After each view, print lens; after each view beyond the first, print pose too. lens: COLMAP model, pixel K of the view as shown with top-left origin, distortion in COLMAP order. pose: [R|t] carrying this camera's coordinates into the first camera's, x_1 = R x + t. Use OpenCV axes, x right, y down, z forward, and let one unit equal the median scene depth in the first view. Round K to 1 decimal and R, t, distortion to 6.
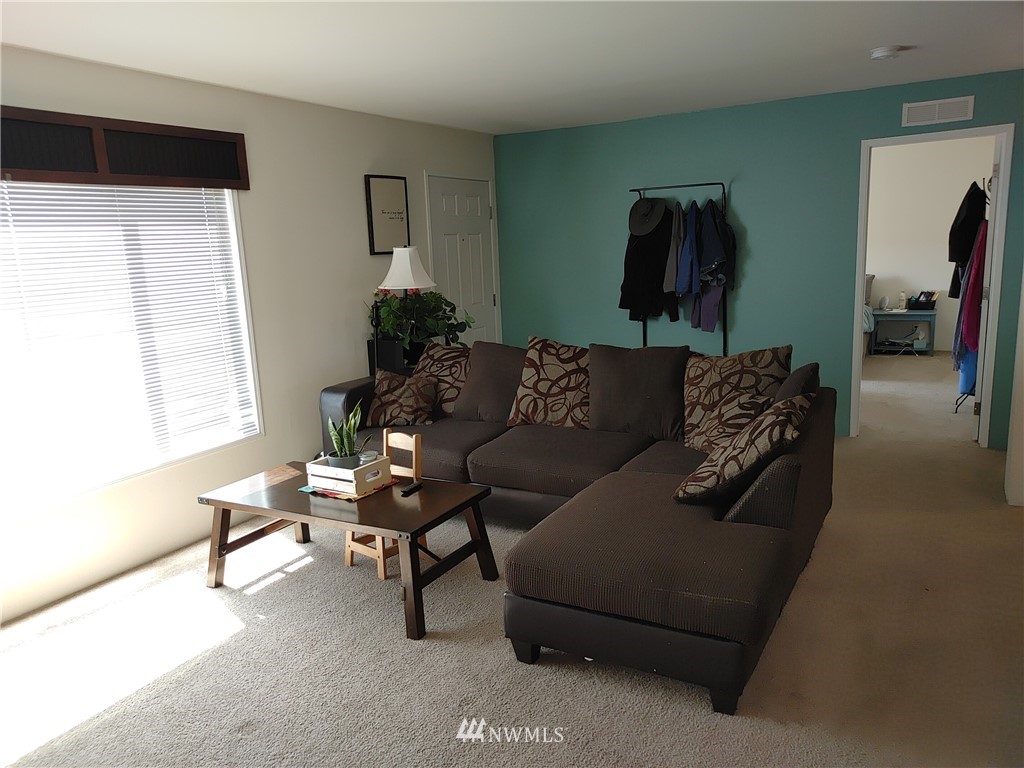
lens RADIAL K [[782.2, 0, 507.2], [0, 782.2, 382.5], [0, 0, 1]] dist [0.037064, -0.004676]
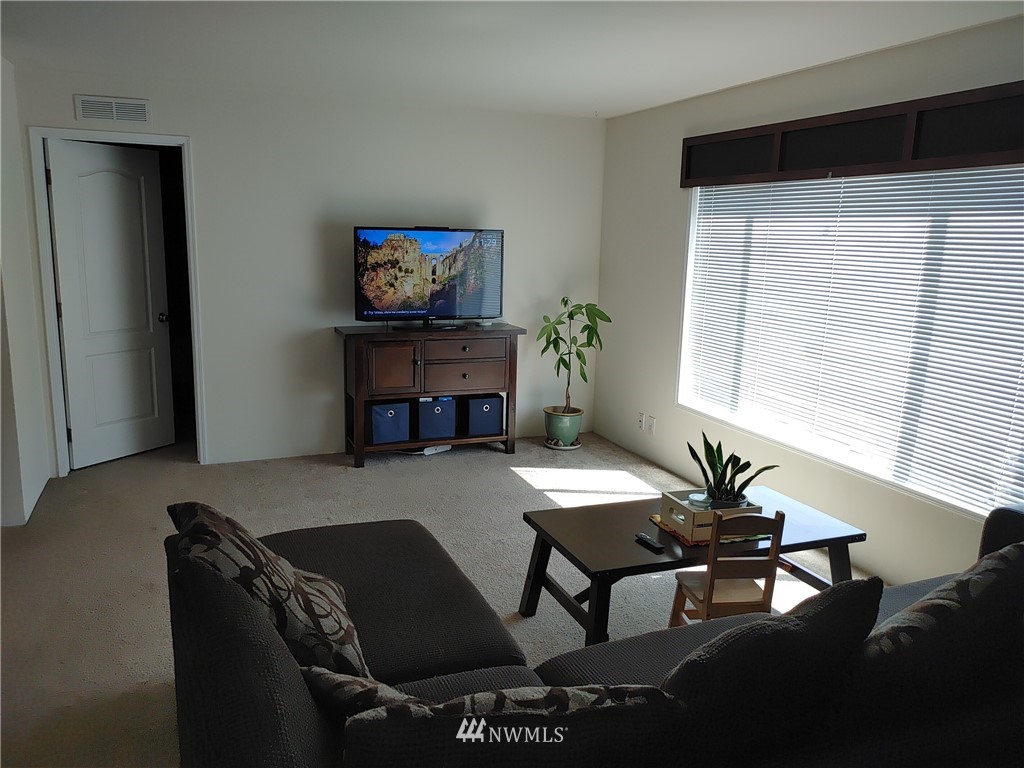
lens RADIAL K [[782.2, 0, 507.2], [0, 782.2, 382.5], [0, 0, 1]] dist [0.037064, -0.004676]
pose [[-0.623997, 0.173954, -0.761819, 0.520868], [-0.144290, 0.932494, 0.331112, -0.245594], [0.767990, 0.316536, -0.556774, 1.169024]]
